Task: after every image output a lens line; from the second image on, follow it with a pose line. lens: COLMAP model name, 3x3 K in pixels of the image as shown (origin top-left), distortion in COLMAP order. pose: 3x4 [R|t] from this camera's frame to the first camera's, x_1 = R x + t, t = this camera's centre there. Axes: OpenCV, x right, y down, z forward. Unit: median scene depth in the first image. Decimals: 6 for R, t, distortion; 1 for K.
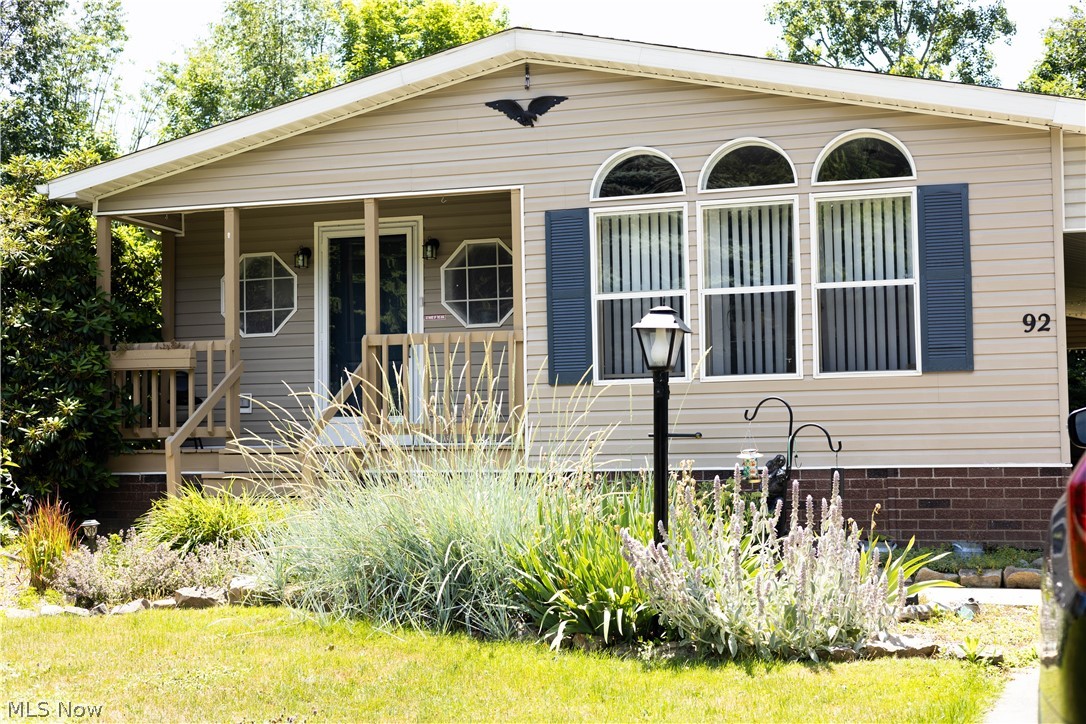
lens RADIAL K [[1492.5, 0, 543.0], [0, 1492.5, 362.0], [0, 0, 1]] dist [0.009454, -0.049801]
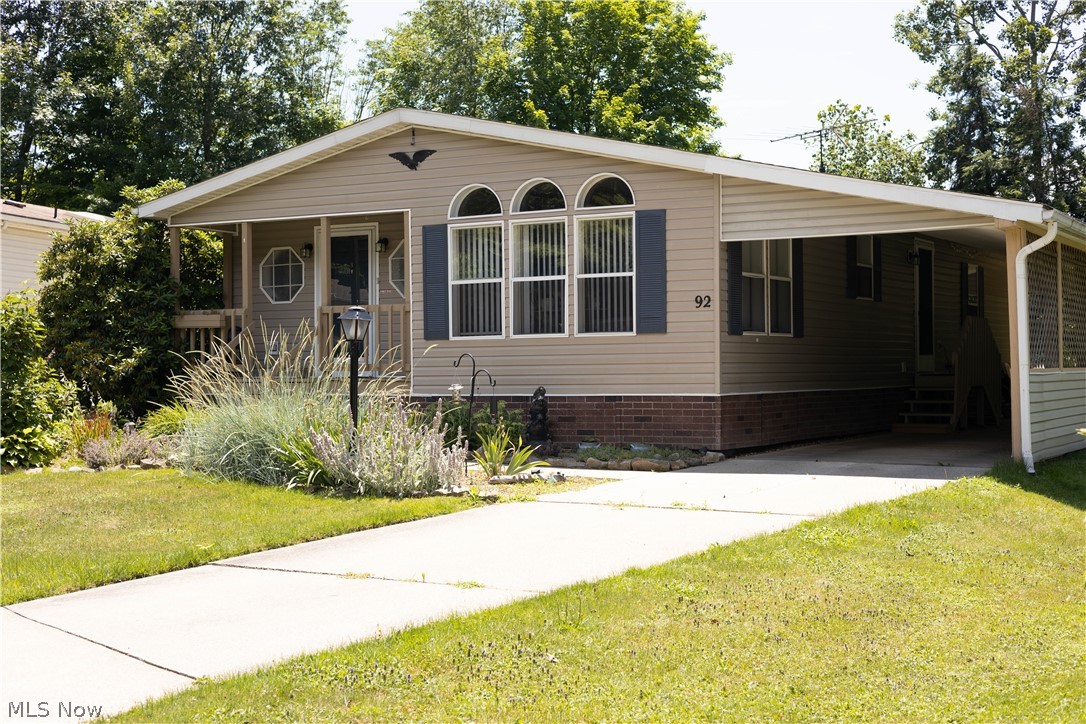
lens RADIAL K [[1492.5, 0, 543.0], [0, 1492.5, 362.0], [0, 0, 1]] dist [0.009454, -0.049801]
pose [[0.977408, 0.005060, -0.211299, 0.457308], [0.006355, 0.998558, 0.053310, -0.043598], [0.211264, -0.053449, 0.975967, -0.487212]]
